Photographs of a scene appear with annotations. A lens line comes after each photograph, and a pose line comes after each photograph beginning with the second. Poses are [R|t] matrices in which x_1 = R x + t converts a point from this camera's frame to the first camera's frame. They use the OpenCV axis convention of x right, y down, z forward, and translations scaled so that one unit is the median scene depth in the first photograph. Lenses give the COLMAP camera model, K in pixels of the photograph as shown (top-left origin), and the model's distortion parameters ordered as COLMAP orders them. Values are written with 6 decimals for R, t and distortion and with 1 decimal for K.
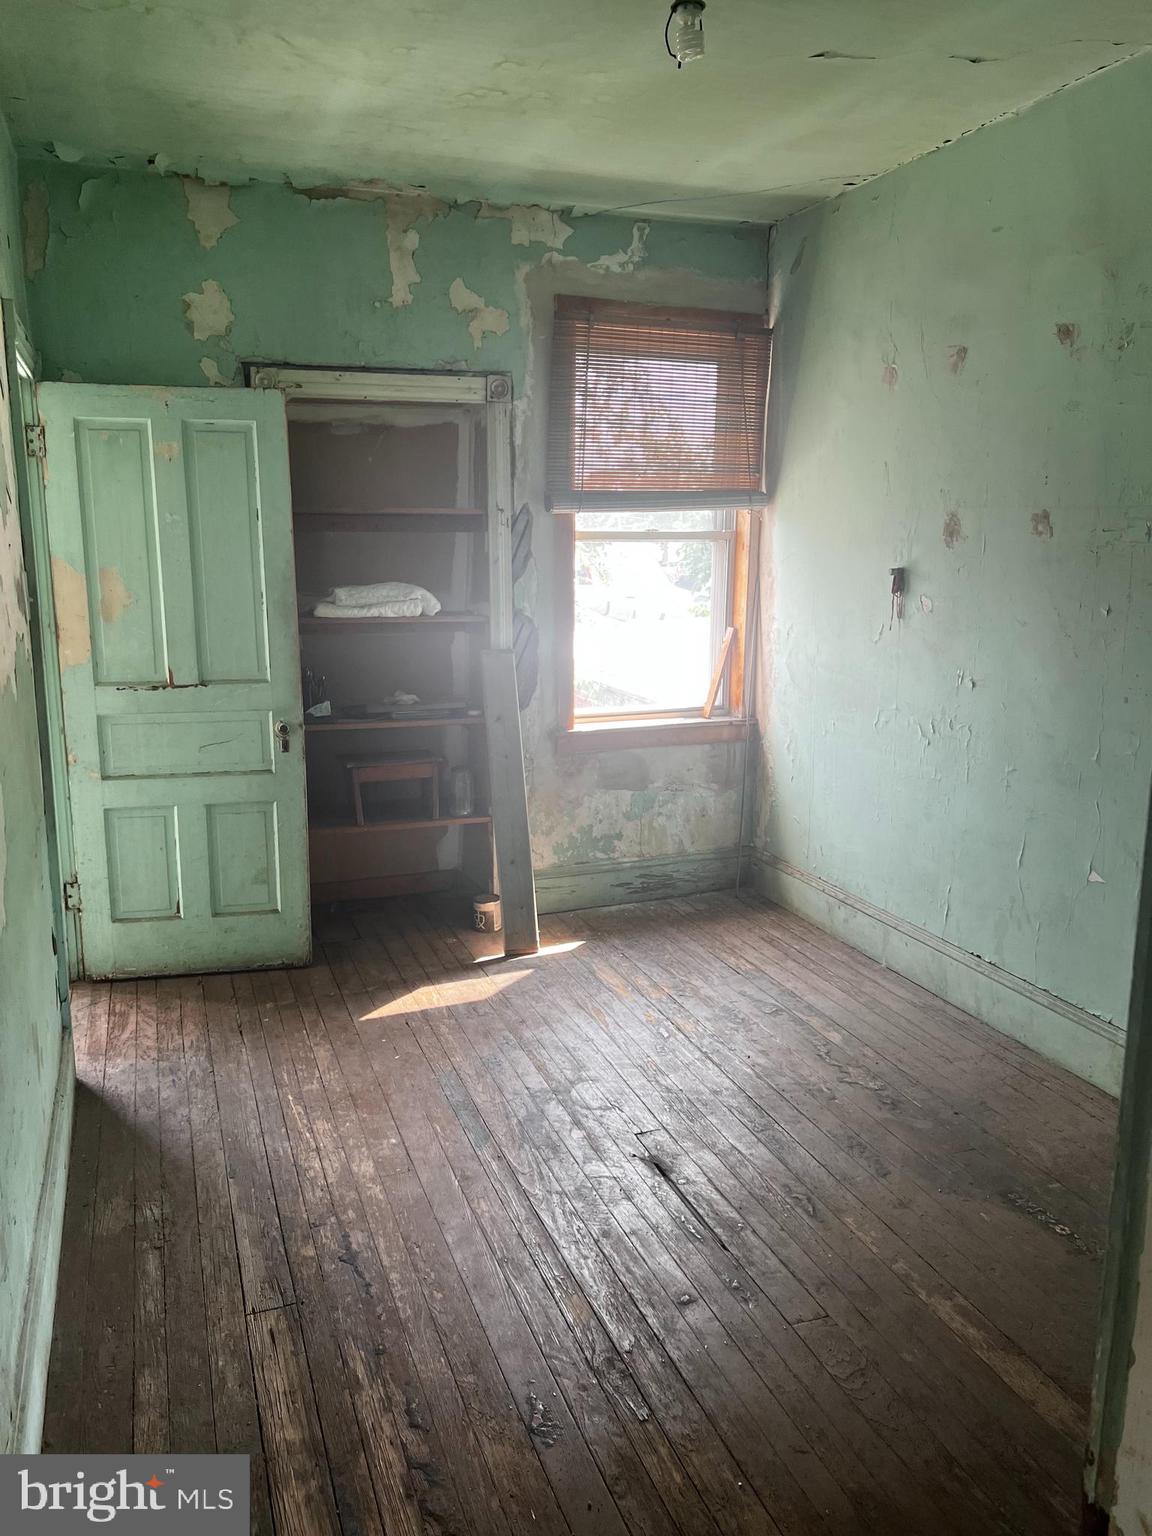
lens RADIAL K [[1148.5, 0, 576.0], [0, 1148.5, 768.0], [0, 0, 1]] dist [0.006149, -0.001690]
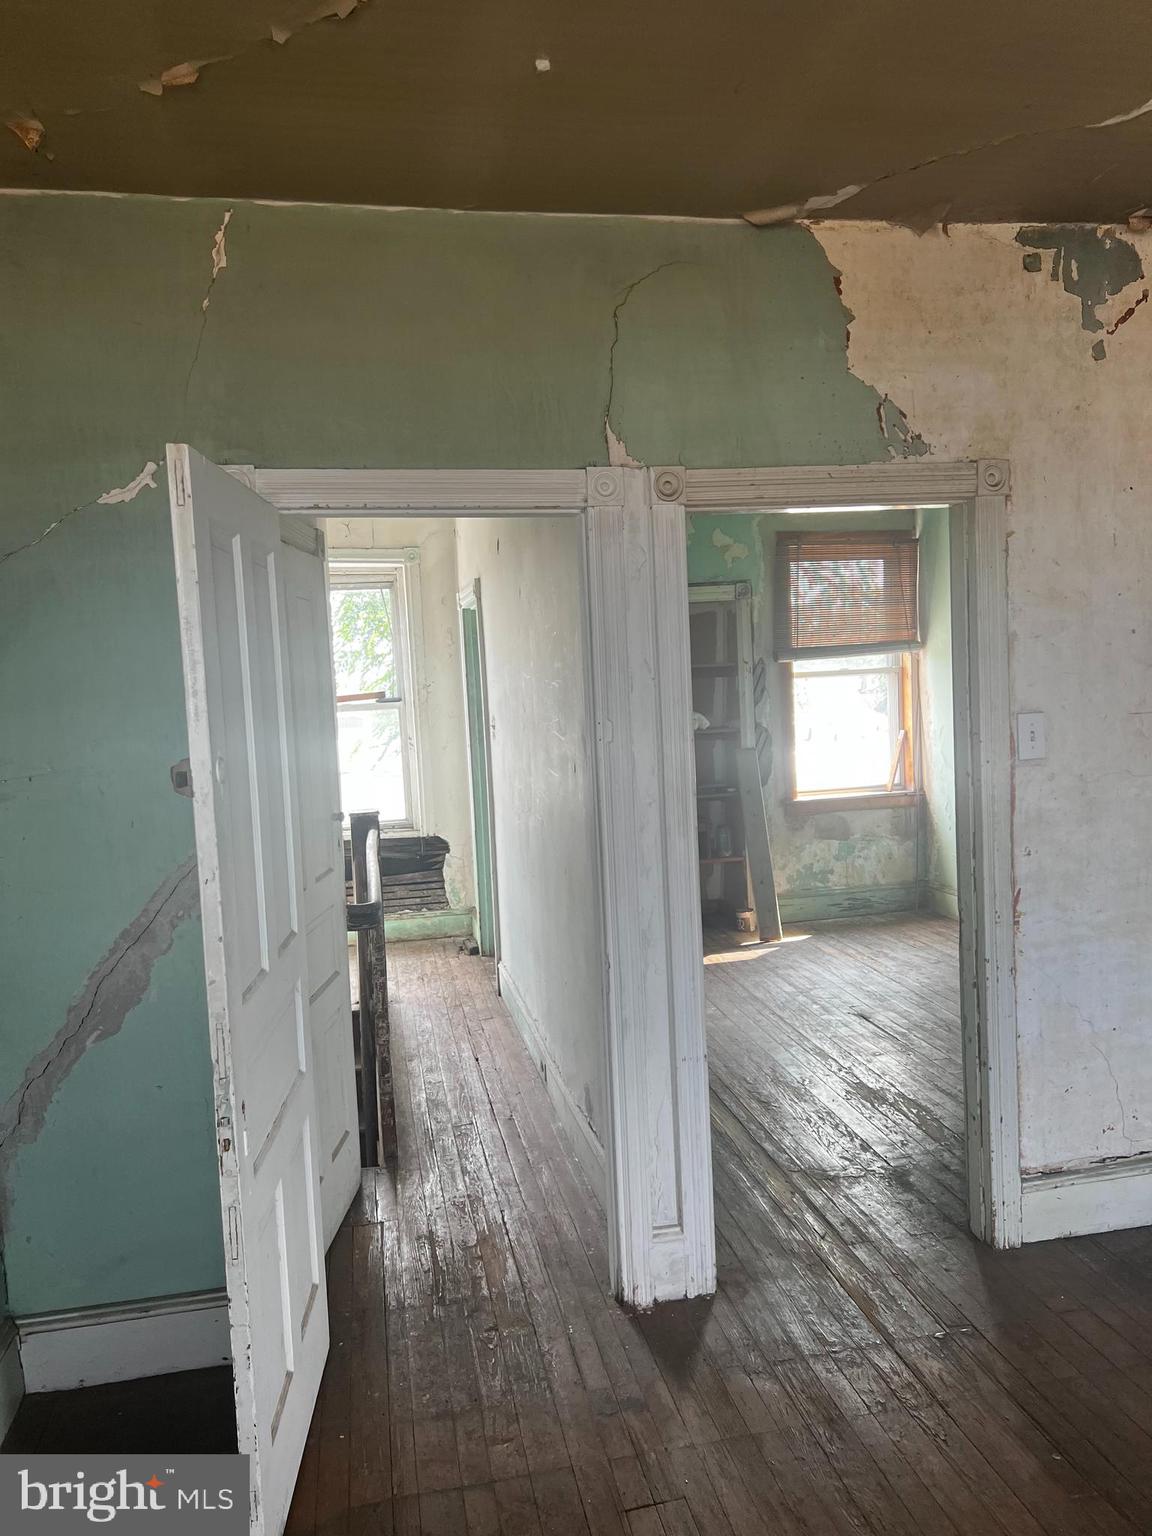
lens RADIAL K [[1156.8, 0, 569.9], [0, 1156.8, 734.6], [0, 0, 1]] dist [0.092775, -0.000876]
pose [[0.983864, -0.038772, -0.174666, -0.027381], [0.014276, 0.990137, -0.139373, 0.095145], [0.178347, 0.134631, 0.974714, -0.594292]]
